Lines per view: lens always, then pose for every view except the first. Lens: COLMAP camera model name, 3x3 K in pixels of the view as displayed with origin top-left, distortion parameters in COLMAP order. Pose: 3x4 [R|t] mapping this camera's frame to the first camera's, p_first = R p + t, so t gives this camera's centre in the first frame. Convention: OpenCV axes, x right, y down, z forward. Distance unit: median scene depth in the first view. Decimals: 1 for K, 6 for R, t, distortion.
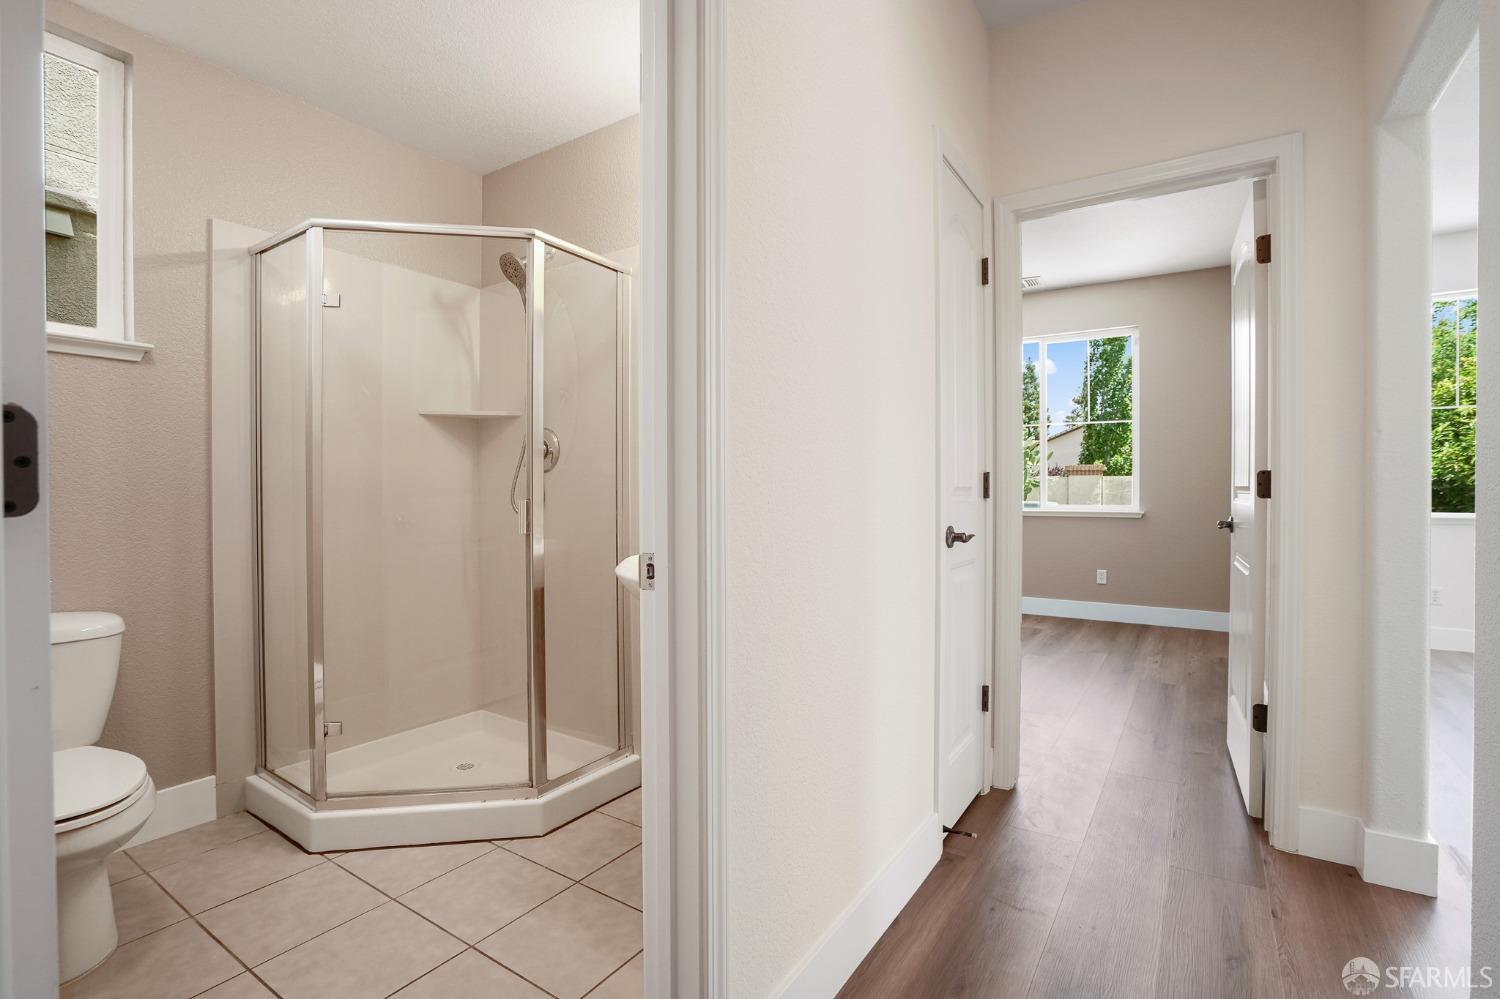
lens RADIAL K [[706.8, 0, 751.7], [0, 706.8, 497.0], [0, 0, 1]] dist [-0.047433, 0.015817]
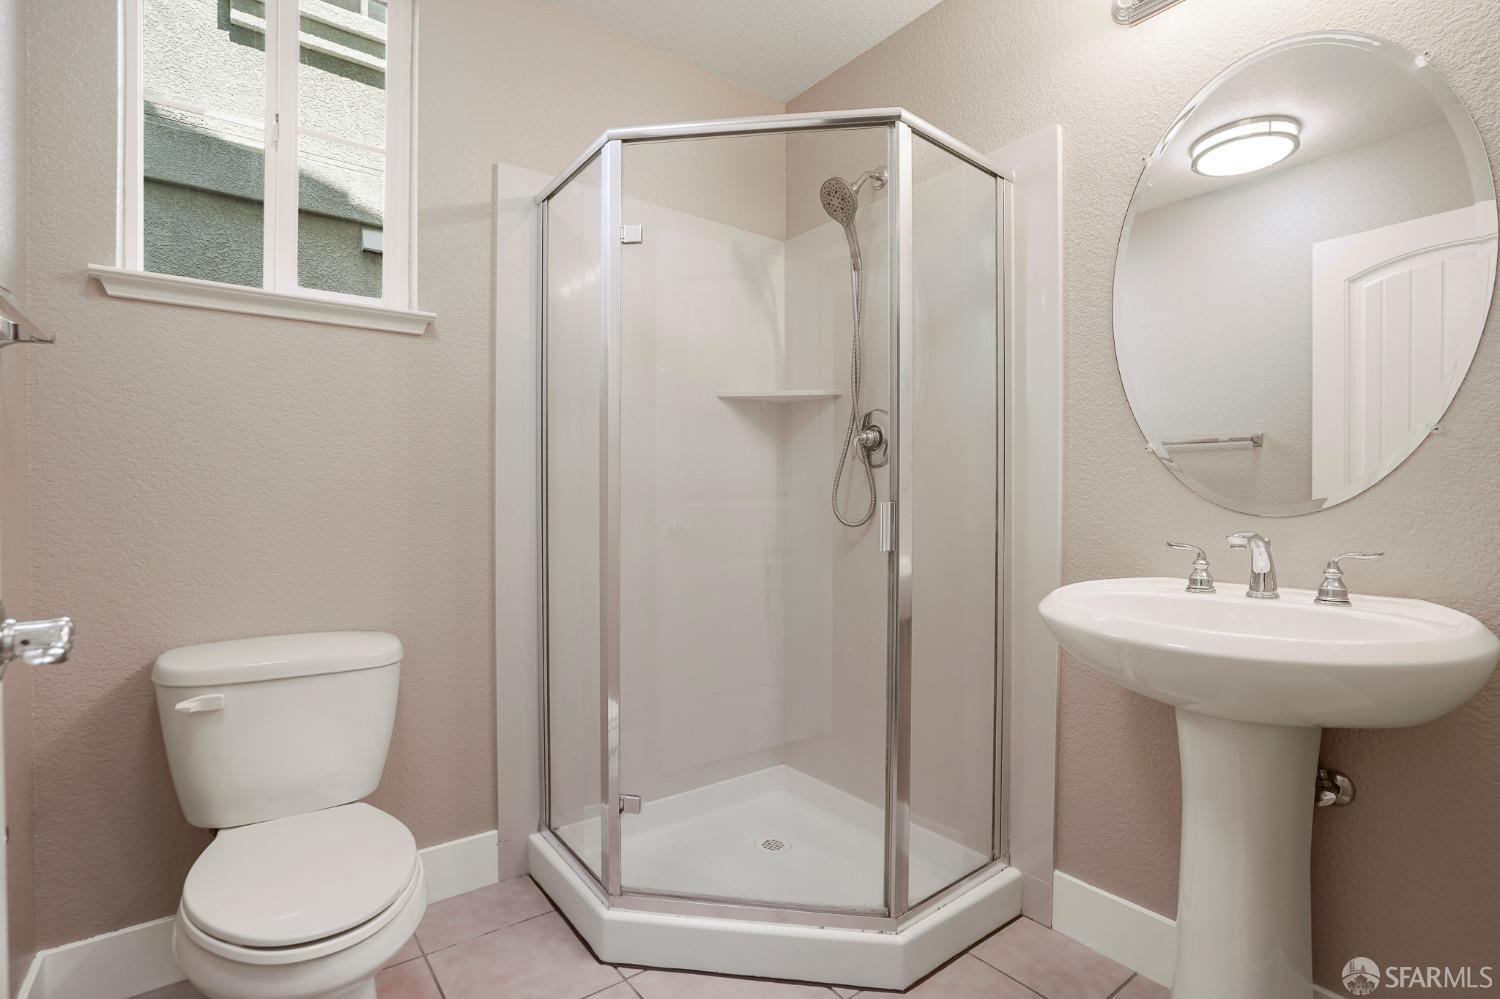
lens RADIAL K [[706.8, 0, 757.4], [0, 706.8, 505.2], [0, 0, 1]] dist [-0.047433, 0.015817]
pose [[0.951181, 0.007095, -0.308552, -0.223308], [-0.006734, 0.999975, 0.002233, 0.006325], [0.308560, -0.000046, 0.951205, 0.296305]]
